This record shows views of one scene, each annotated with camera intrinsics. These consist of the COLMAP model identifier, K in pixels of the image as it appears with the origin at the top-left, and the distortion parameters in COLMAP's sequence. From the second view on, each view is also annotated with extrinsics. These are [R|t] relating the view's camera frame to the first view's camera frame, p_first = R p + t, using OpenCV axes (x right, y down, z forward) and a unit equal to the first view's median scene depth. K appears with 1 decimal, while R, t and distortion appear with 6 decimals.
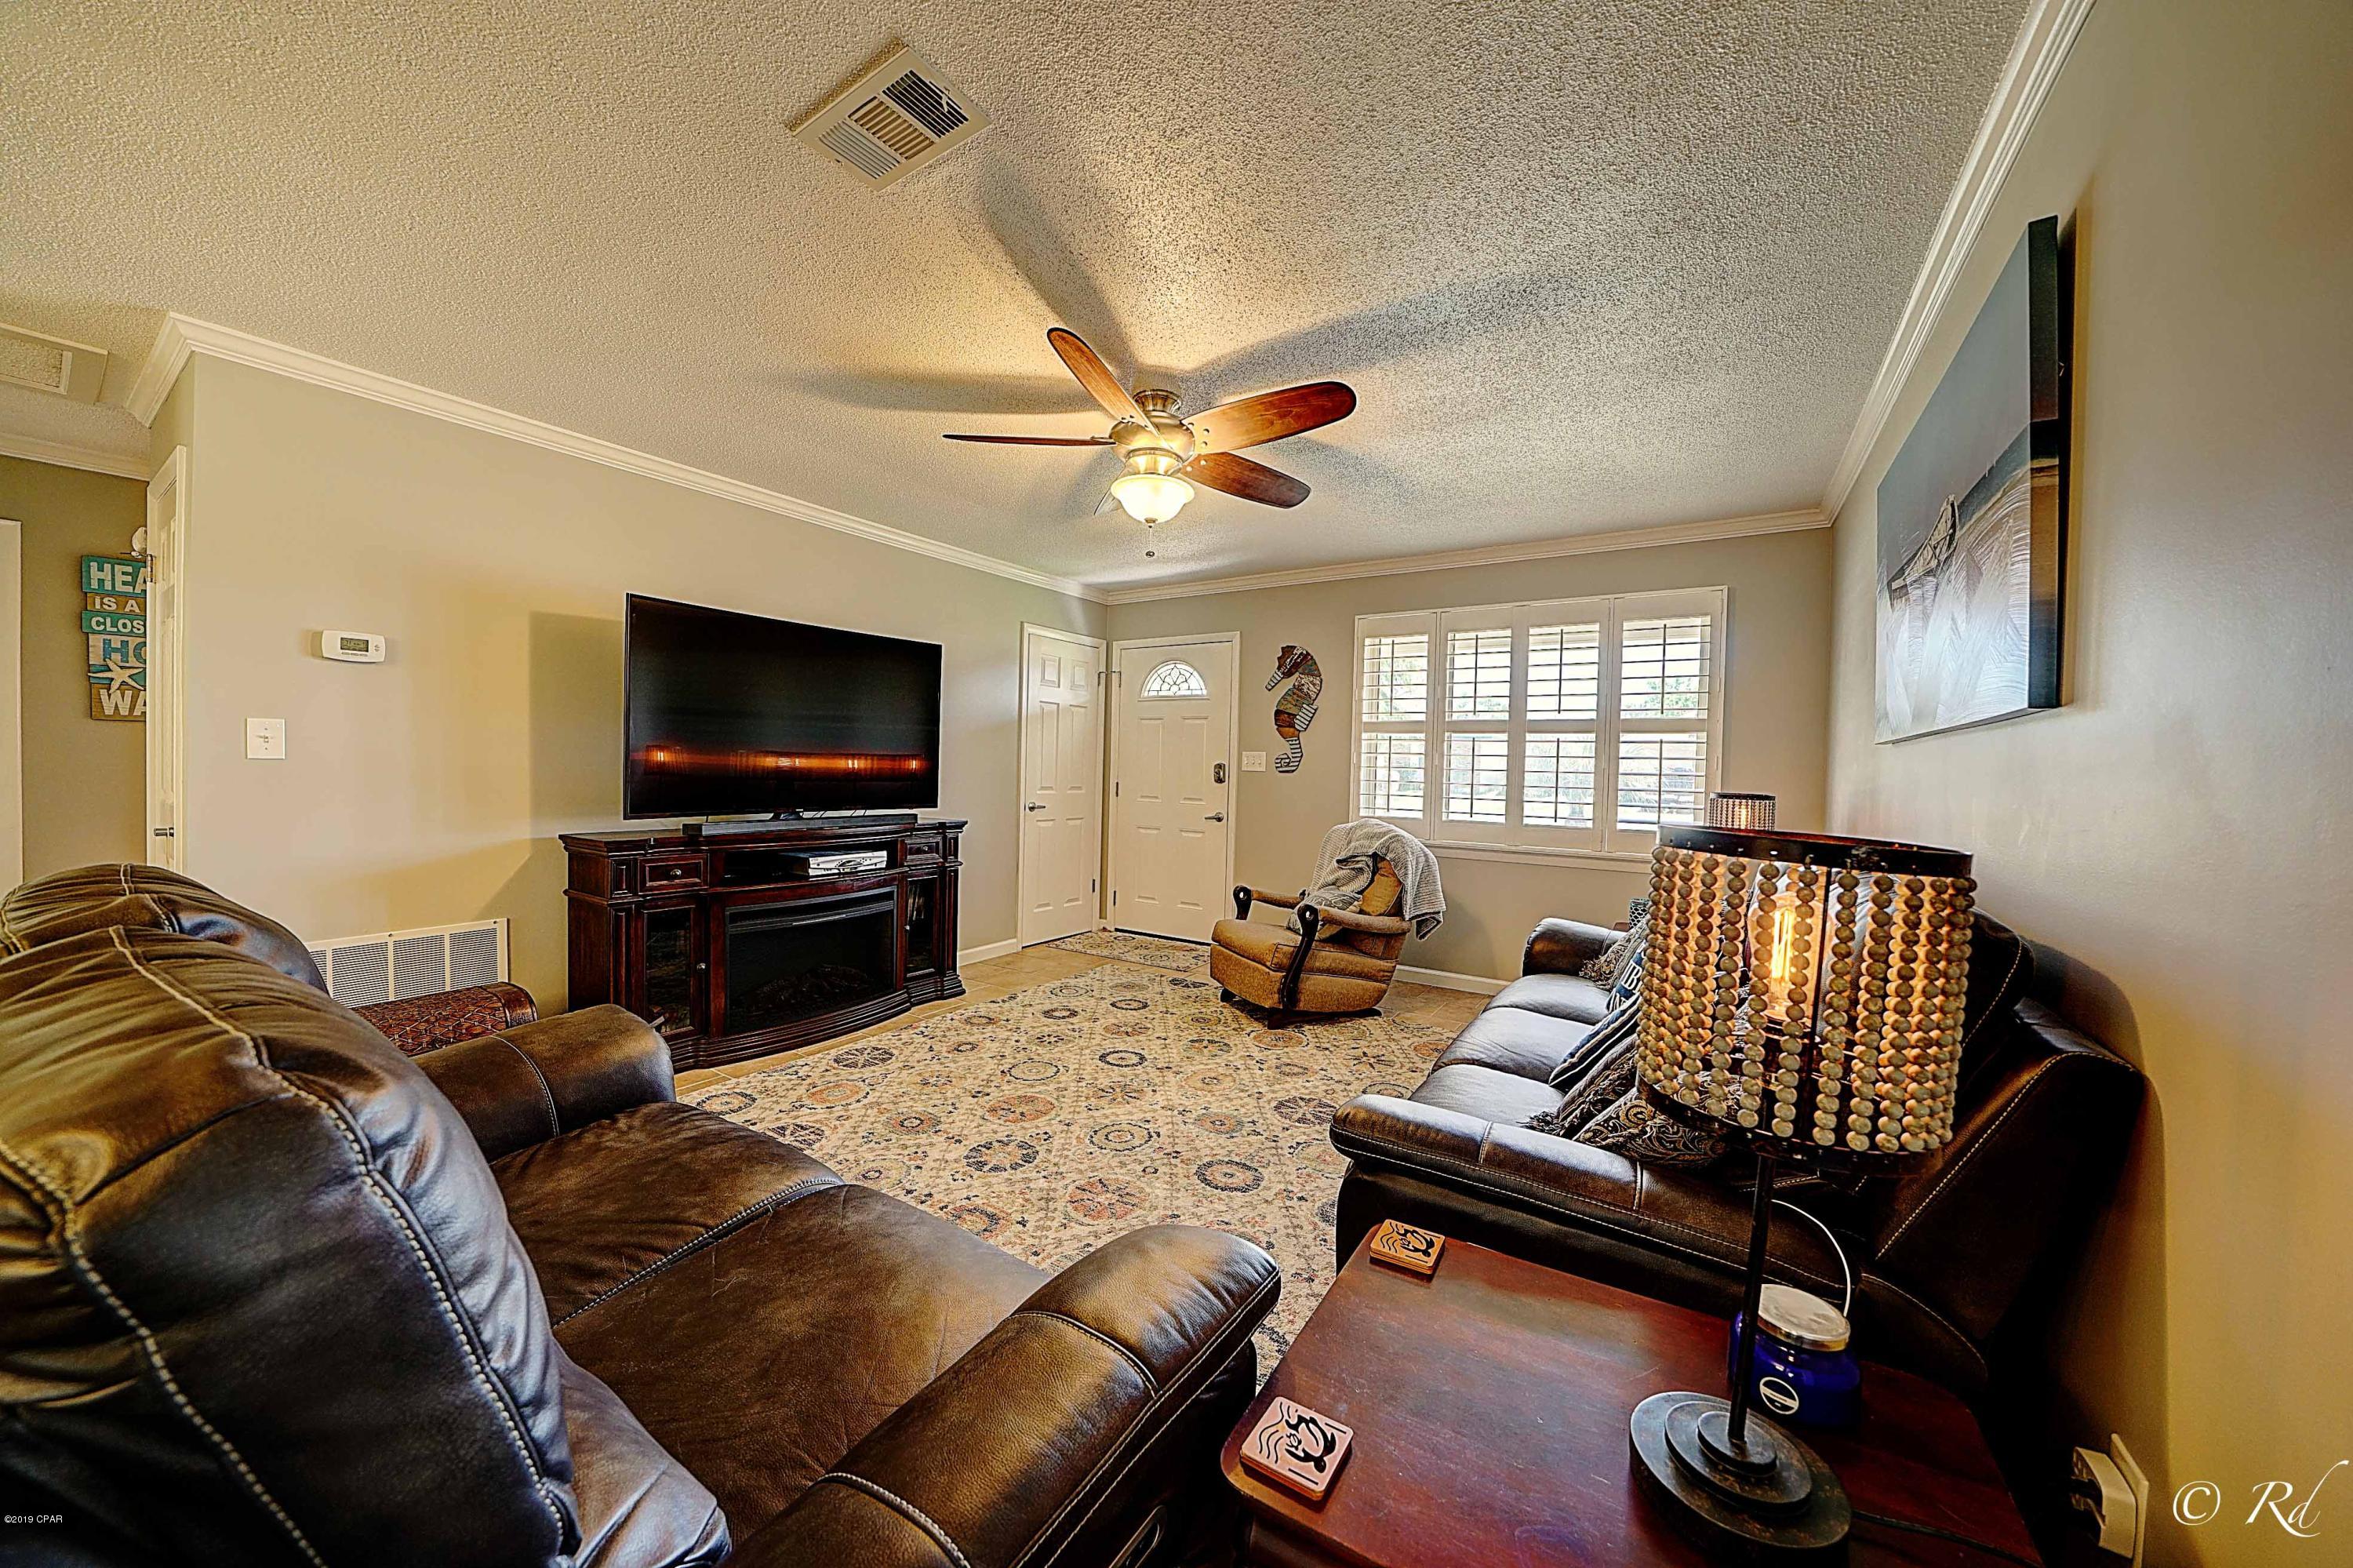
lens RADIAL K [[814.2, 0, 1176.5], [0, 814.2, 784.0], [0, 0, 1]] dist [-0.023531, 0.001748]
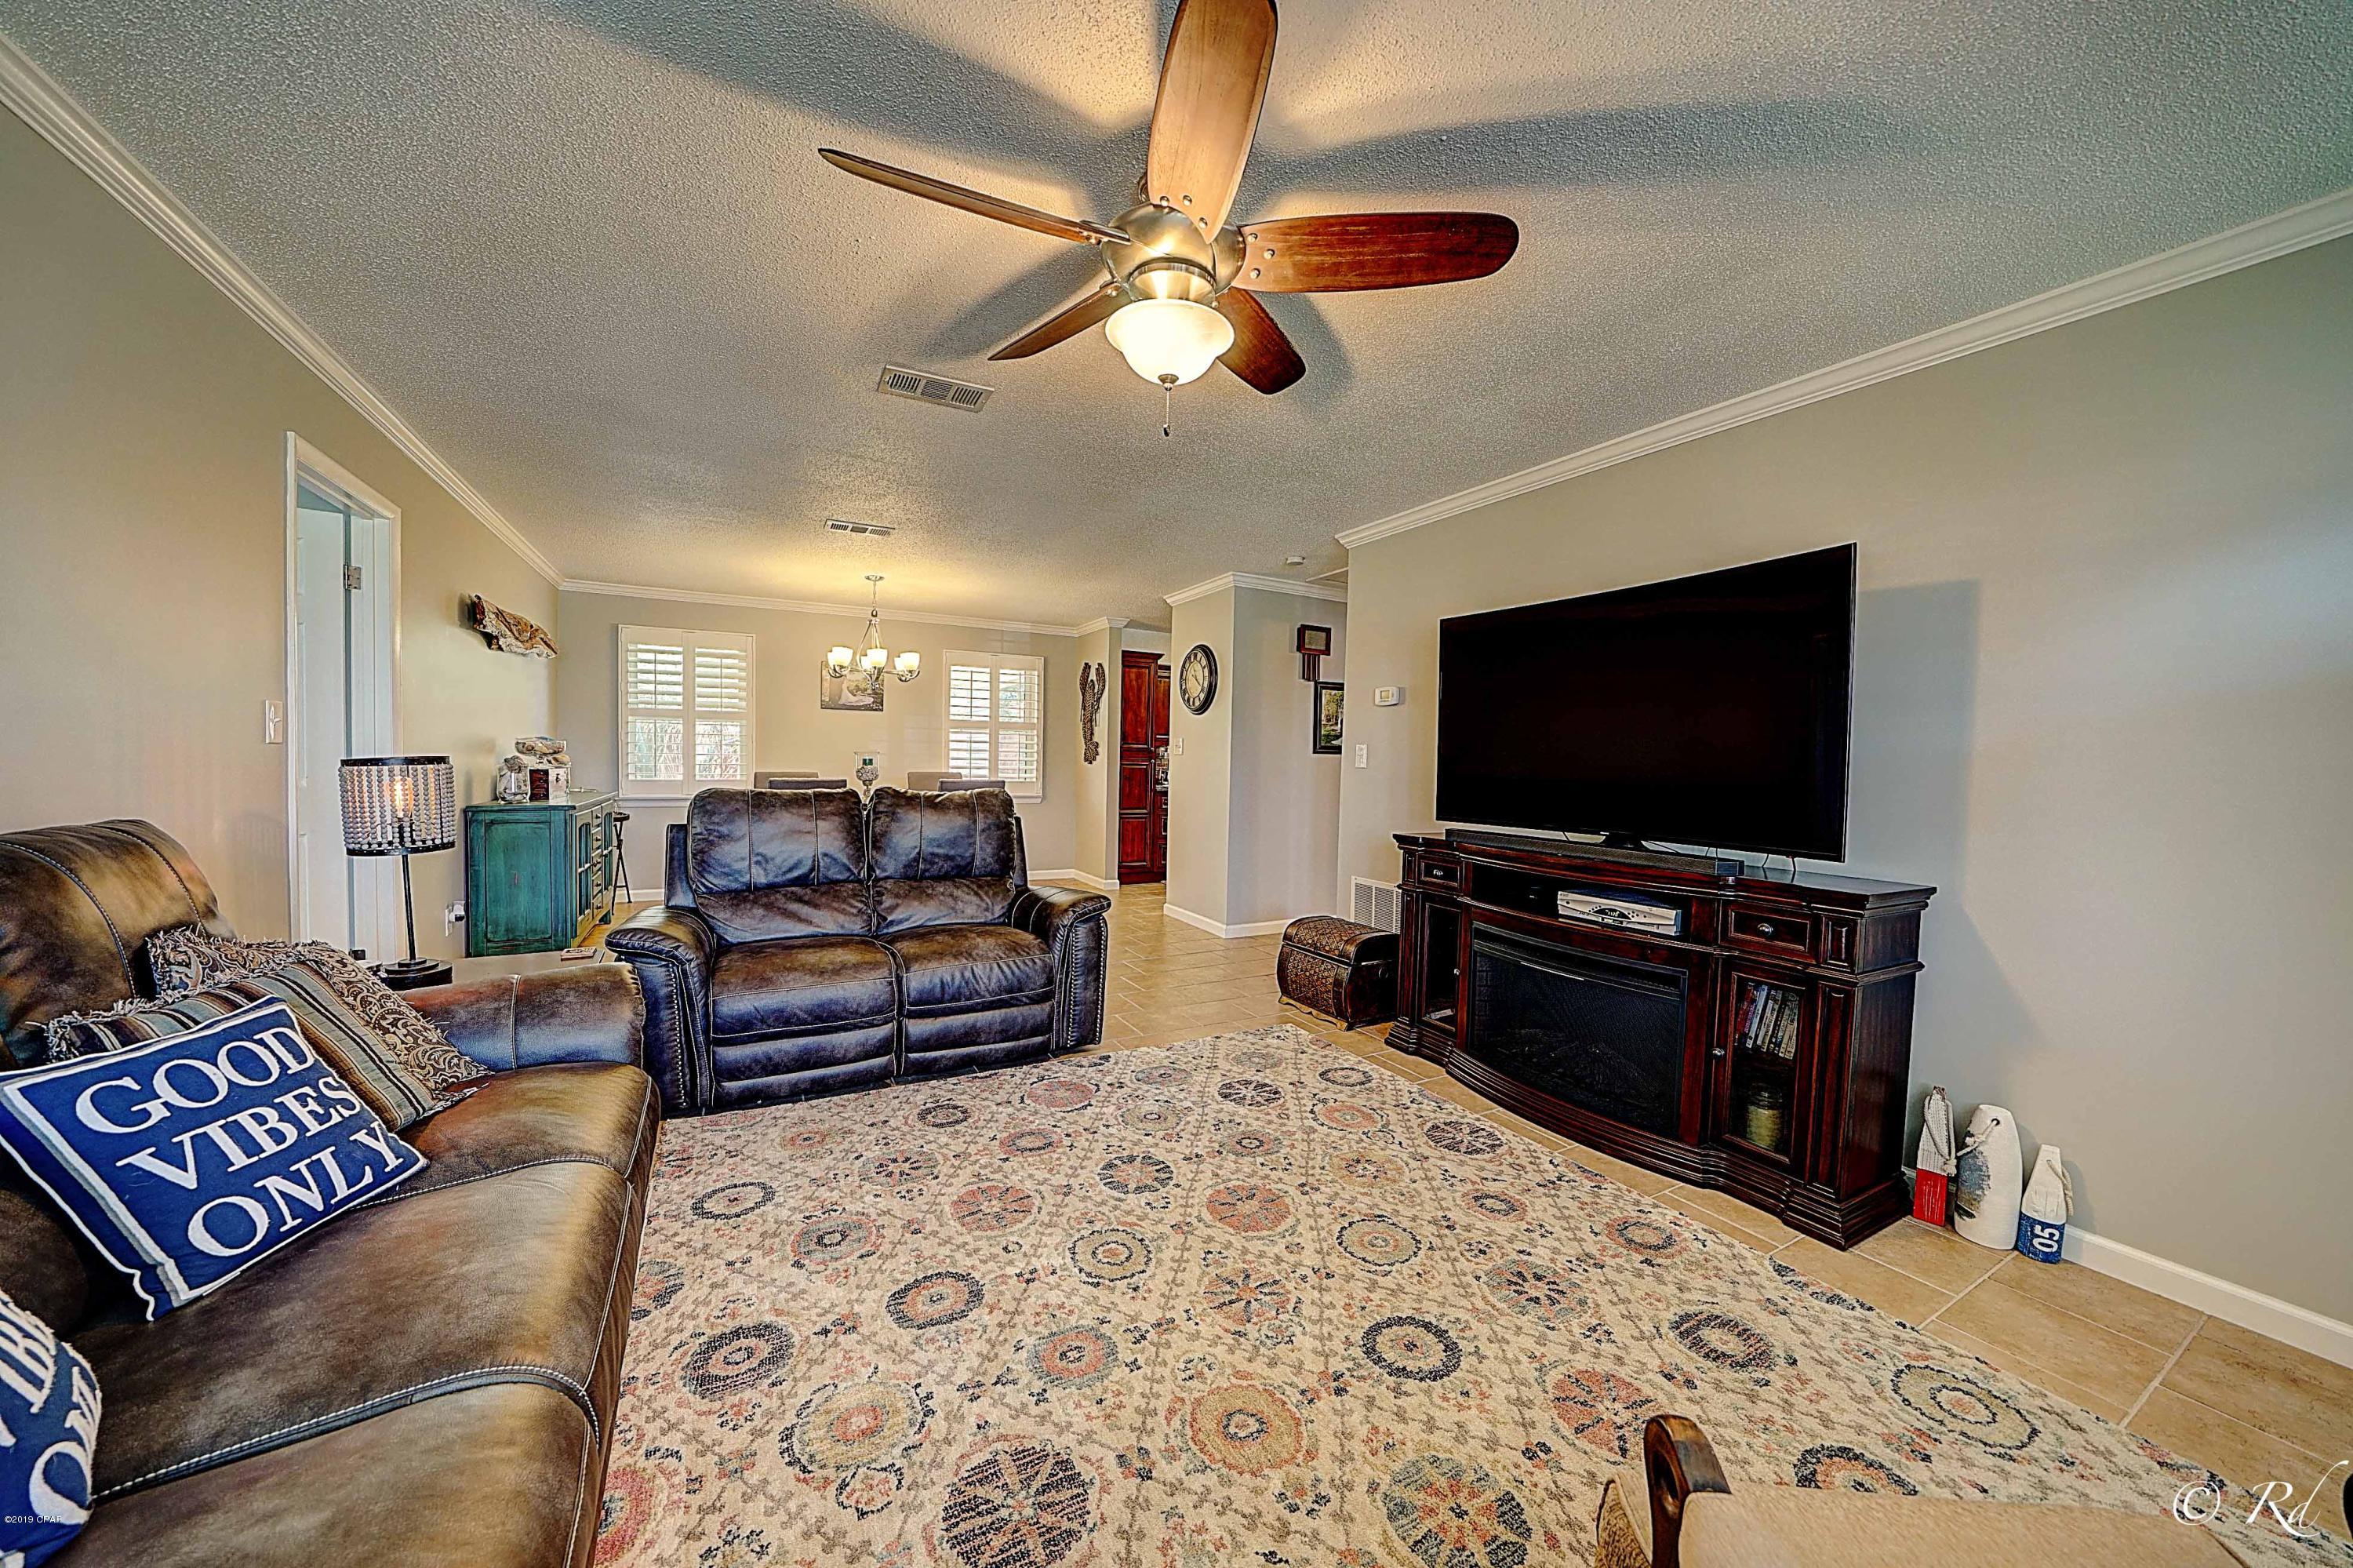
lens RADIAL K [[814.2, 0, 1176.5], [0, 814.2, 784.0], [0, 0, 1]] dist [-0.023531, 0.001748]
pose [[-0.475789, -0.006517, -0.879535, 0.438176], [-0.052059, 0.998428, 0.020764, -0.010463], [0.878017, 0.055667, -0.475381, 1.086415]]
